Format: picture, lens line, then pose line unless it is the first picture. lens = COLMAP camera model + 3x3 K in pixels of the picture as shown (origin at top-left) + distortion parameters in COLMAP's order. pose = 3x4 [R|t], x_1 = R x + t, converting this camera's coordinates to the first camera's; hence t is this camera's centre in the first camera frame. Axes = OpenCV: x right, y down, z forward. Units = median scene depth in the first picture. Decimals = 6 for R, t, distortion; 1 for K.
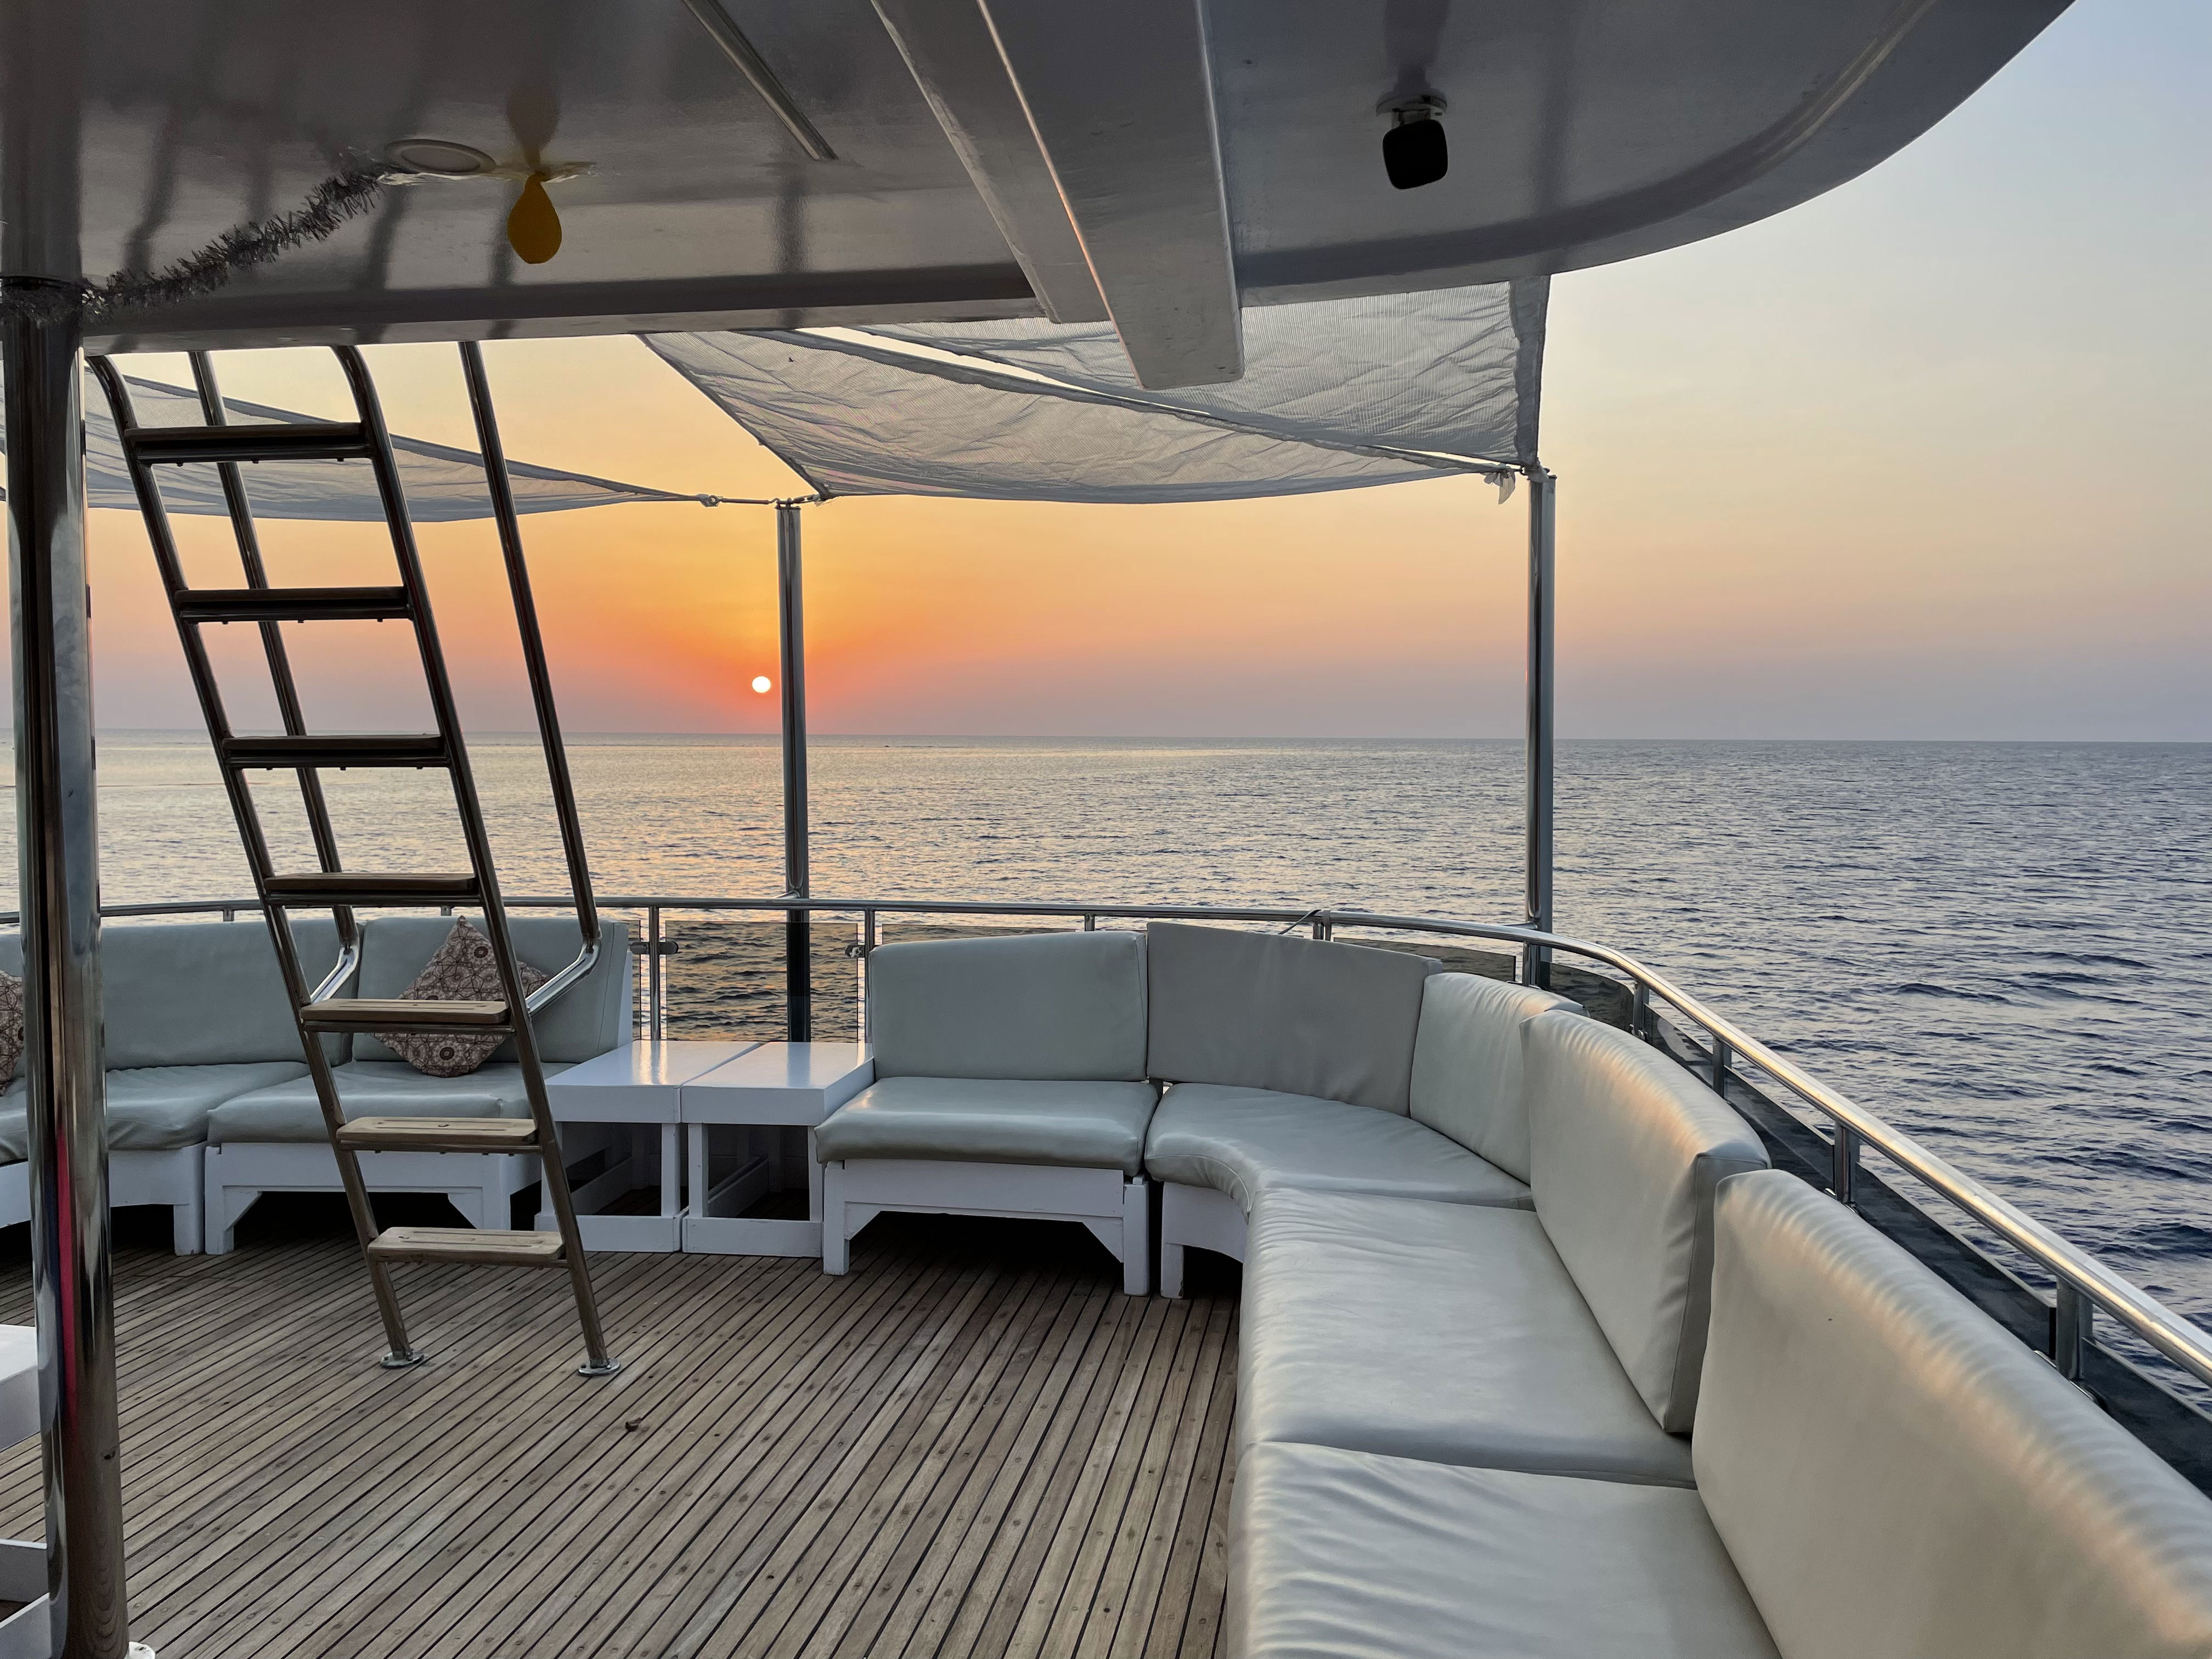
lens RADIAL K [[1655.9, 0, 1112.5], [0, 1655.9, 805.7], [0, 0, 1]] dist [0.088751, -0.113656]
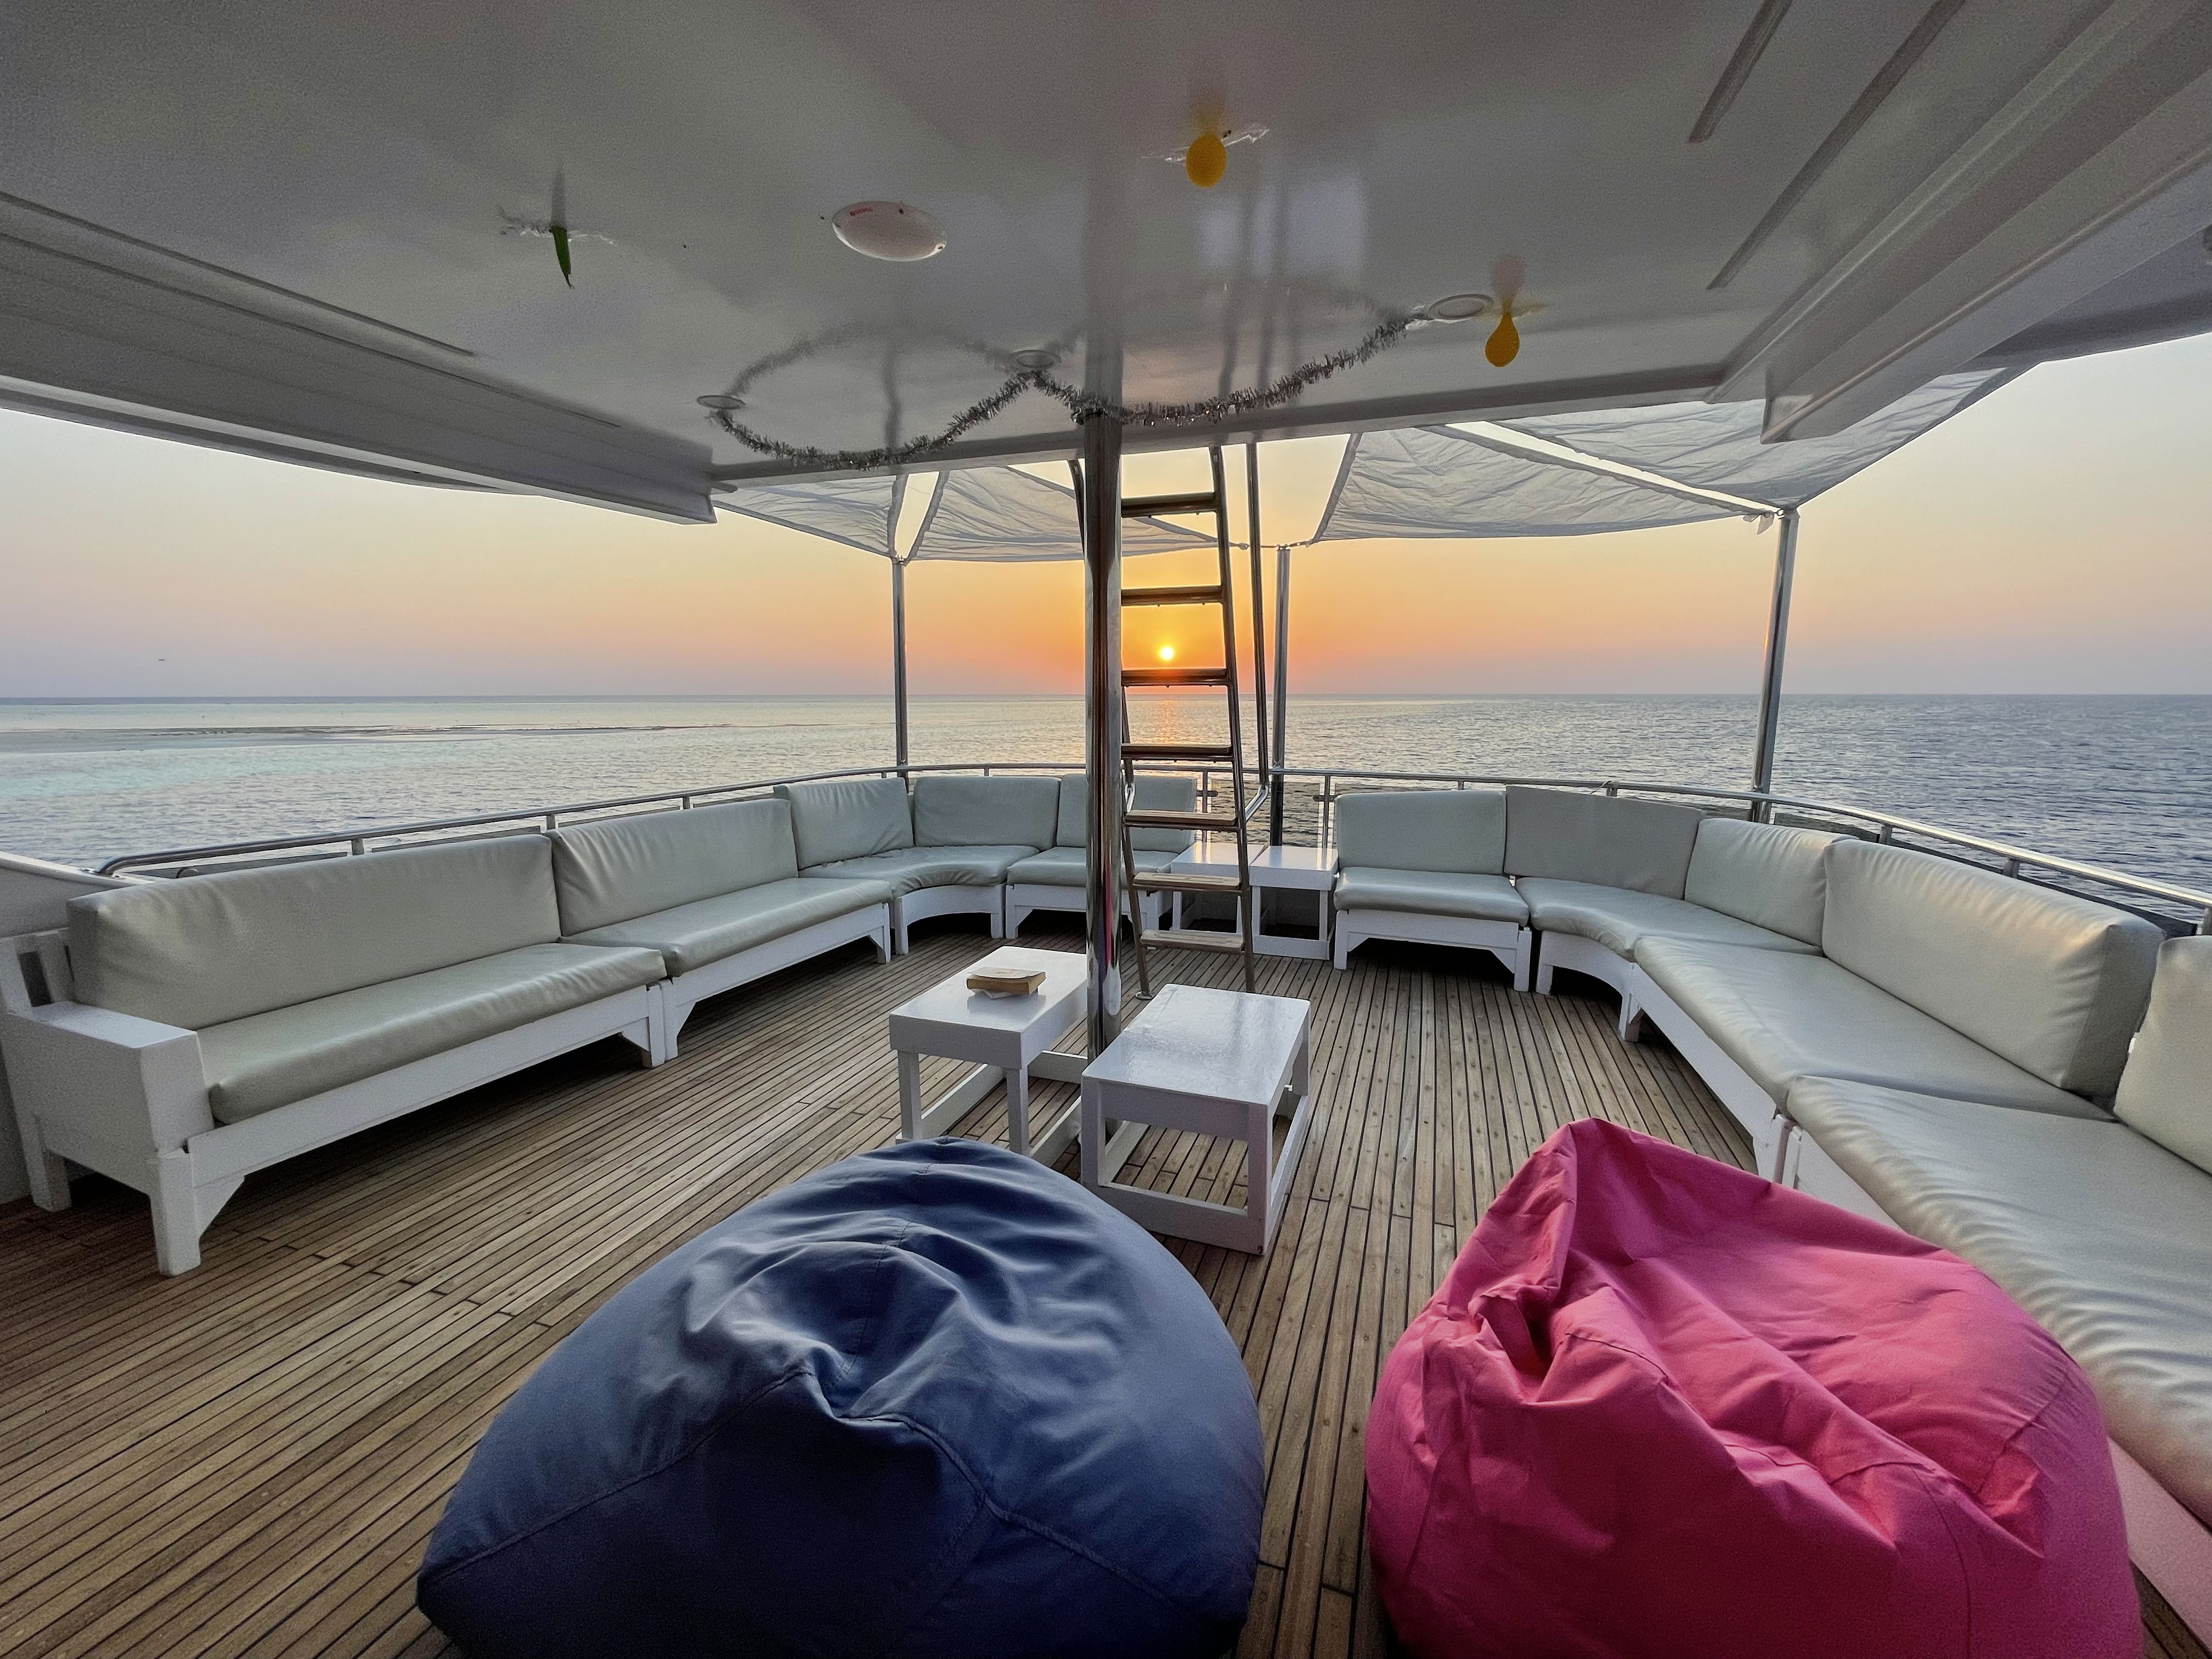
lens RADIAL K [[896.0, 0, 1106.0], [0, 896.0, 829.5], [0, 0, 1]] dist [-0.001504, -0.000984]
pose [[0.983859, 0.033267, -0.175826, -0.248700], [-0.013348, 0.993474, 0.113276, 0.016629], [0.178447, -0.109101, 0.977882, -0.002768]]
